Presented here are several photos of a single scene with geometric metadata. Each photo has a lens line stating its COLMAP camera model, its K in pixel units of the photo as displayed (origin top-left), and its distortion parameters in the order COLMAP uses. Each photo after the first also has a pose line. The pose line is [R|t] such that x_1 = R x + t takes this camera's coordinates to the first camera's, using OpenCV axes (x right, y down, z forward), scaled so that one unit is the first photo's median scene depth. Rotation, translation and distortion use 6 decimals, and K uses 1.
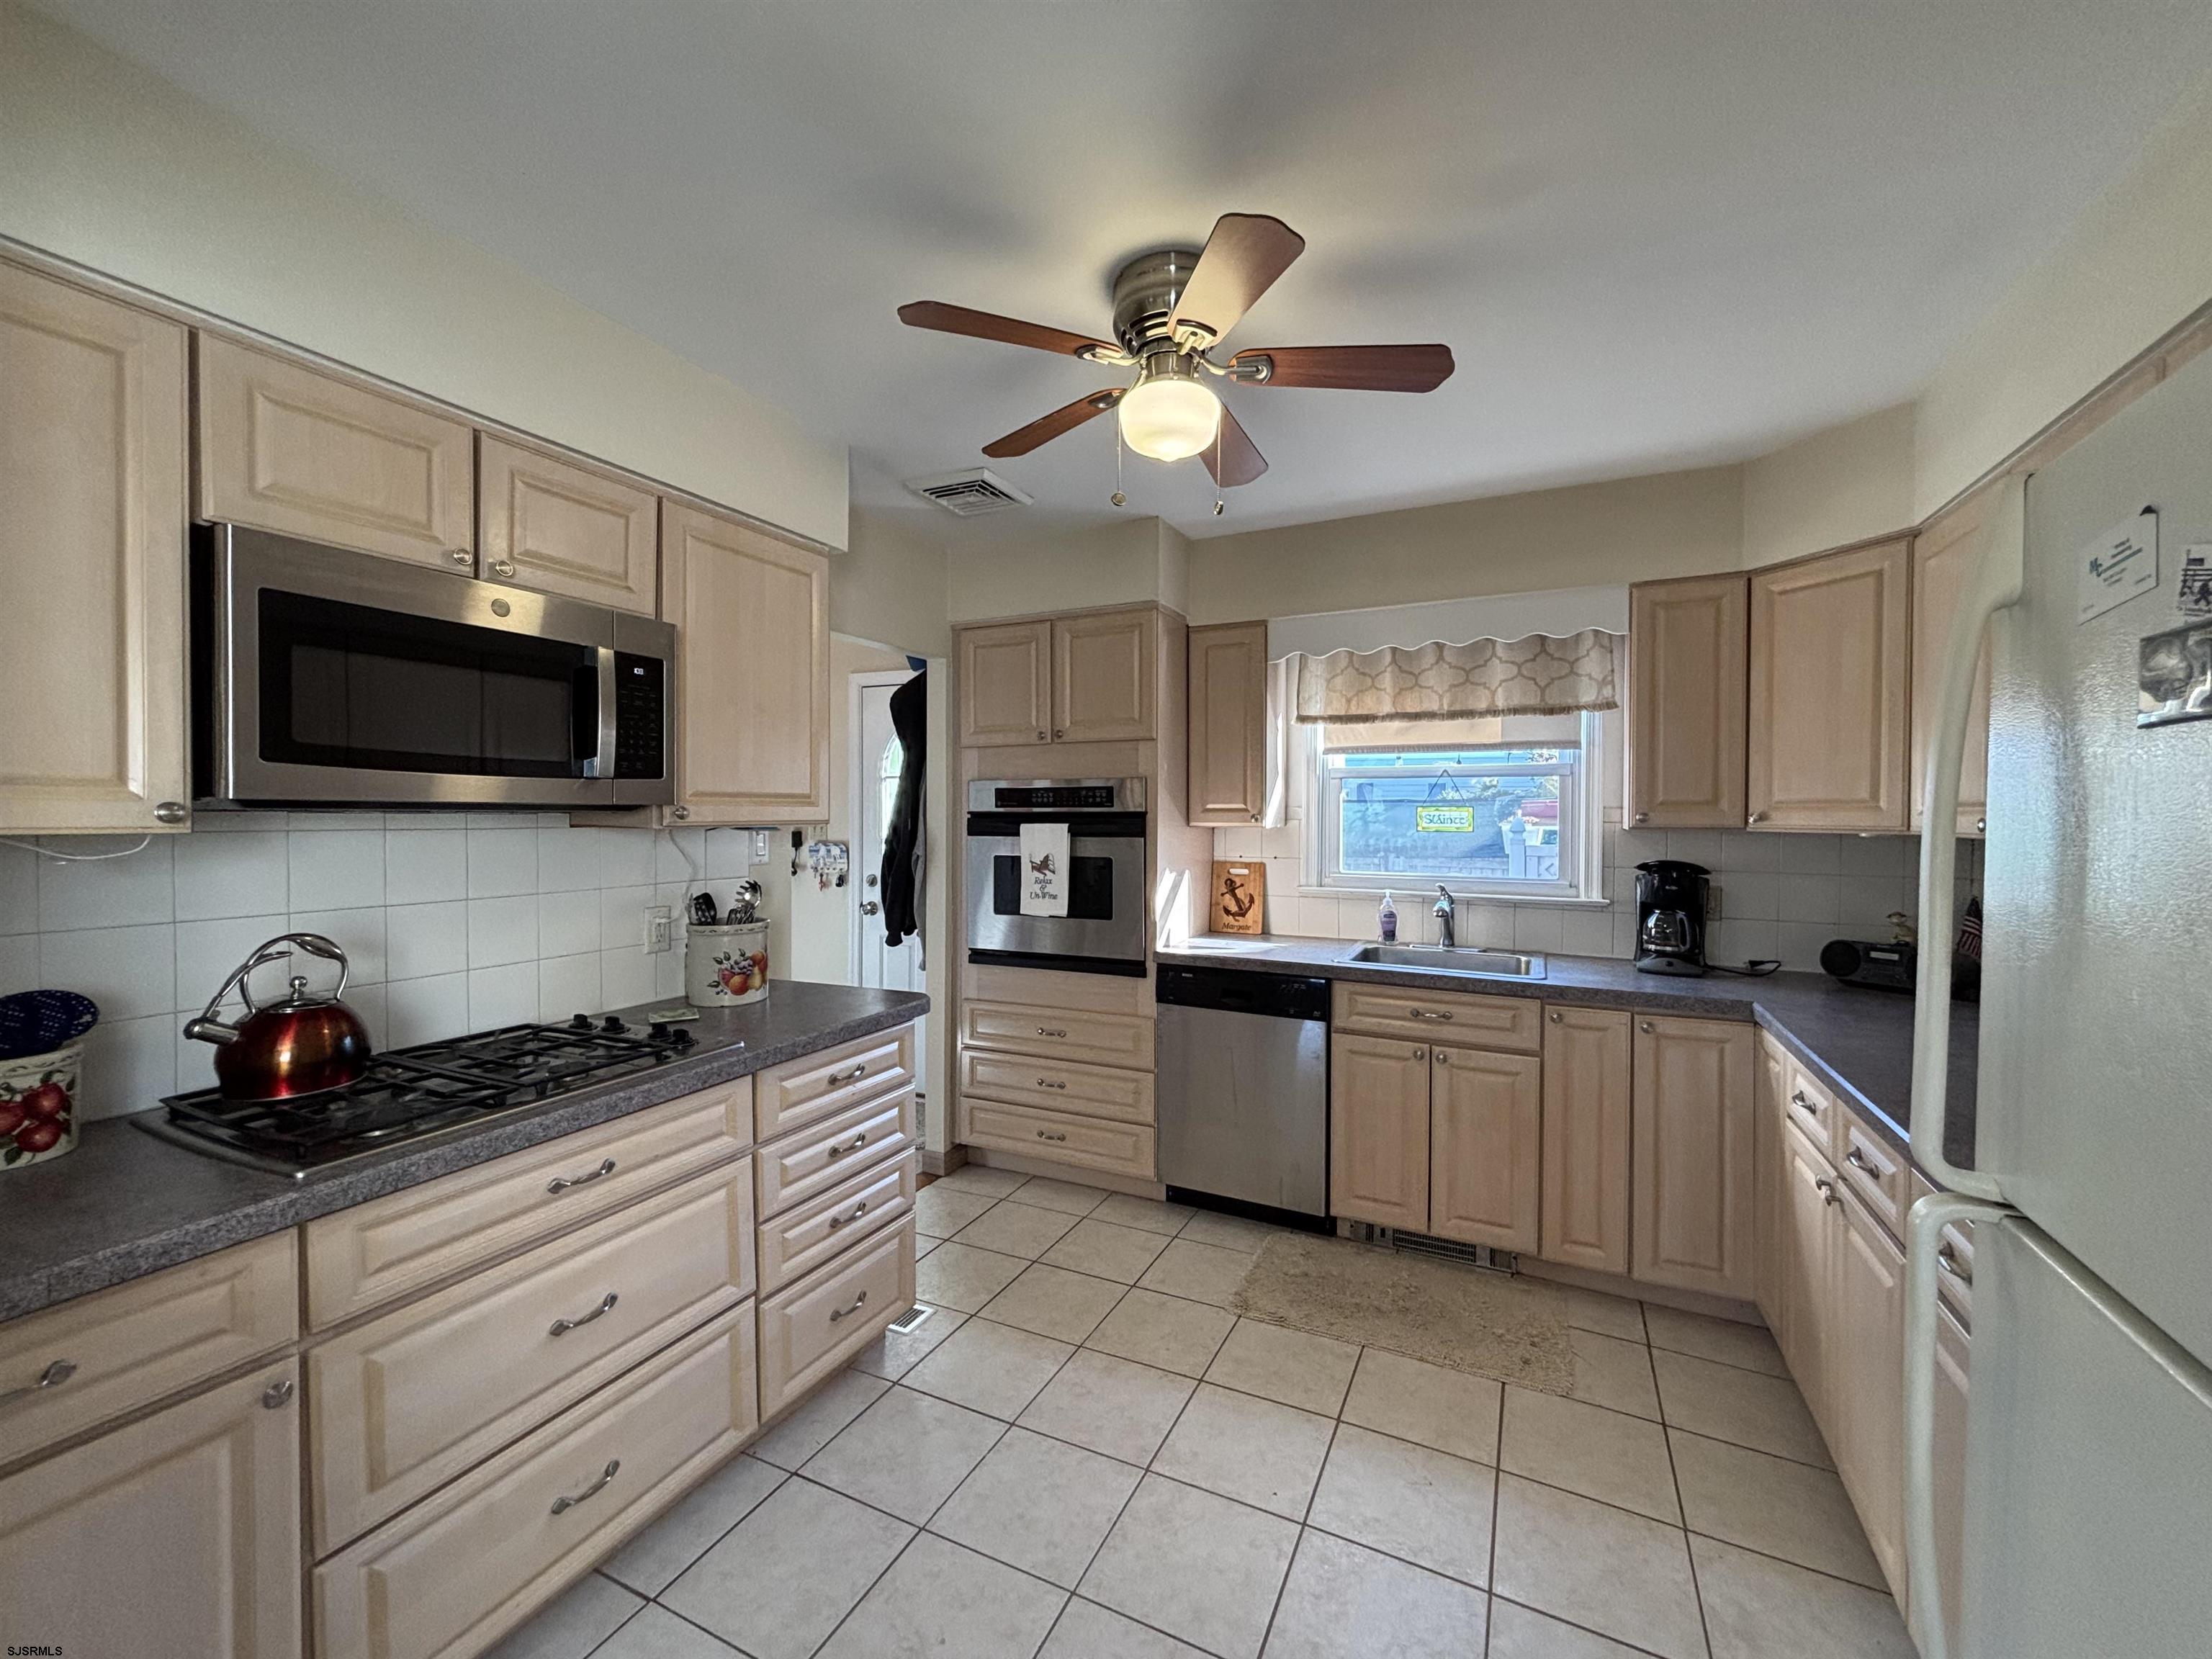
lens RADIAL K [[890.3, 0, 1095.9], [0, 890.3, 822.4], [0, 0, 1]] dist [0.003177, -0.001143]
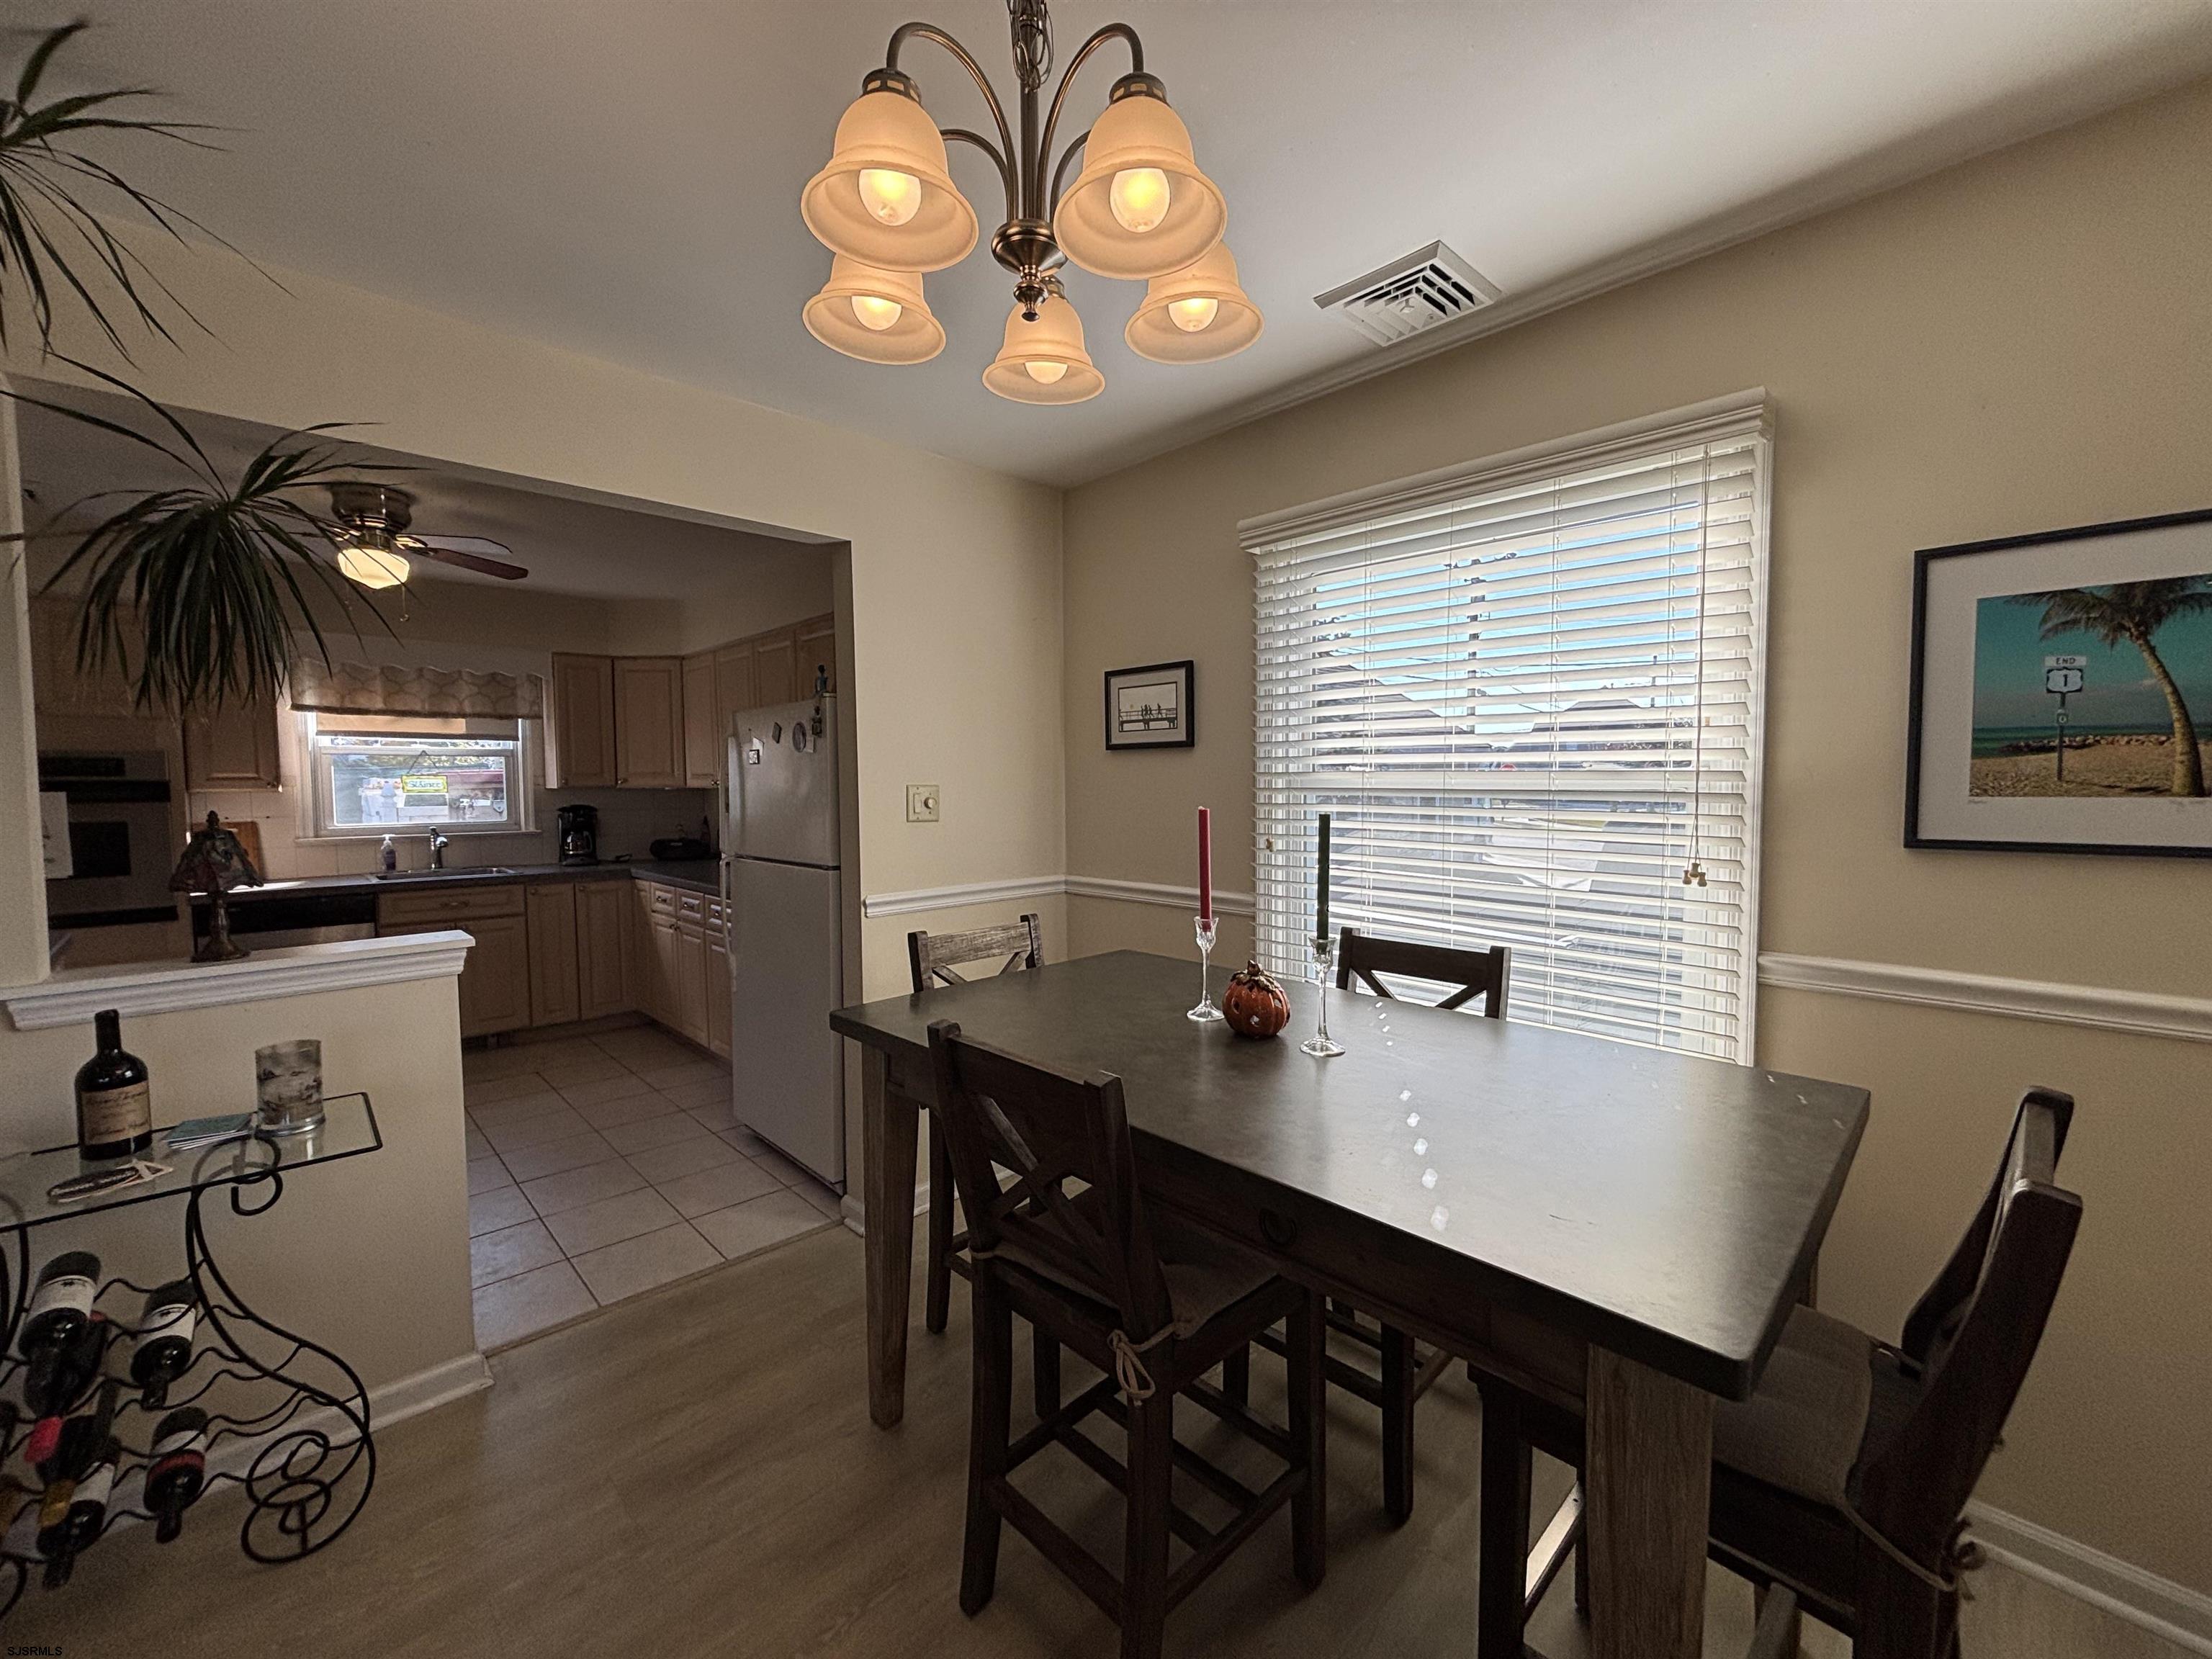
lens RADIAL K [[890.3, 0, 1113.6], [0, 890.3, 817.4], [0, 0, 1]] dist [0.003177, -0.001143]
pose [[0.318594, -0.045766, 0.946786, -0.684081], [0.017924, 0.998946, 0.042256, 0.009638], [-0.947722, 0.003508, 0.319078, -0.582974]]
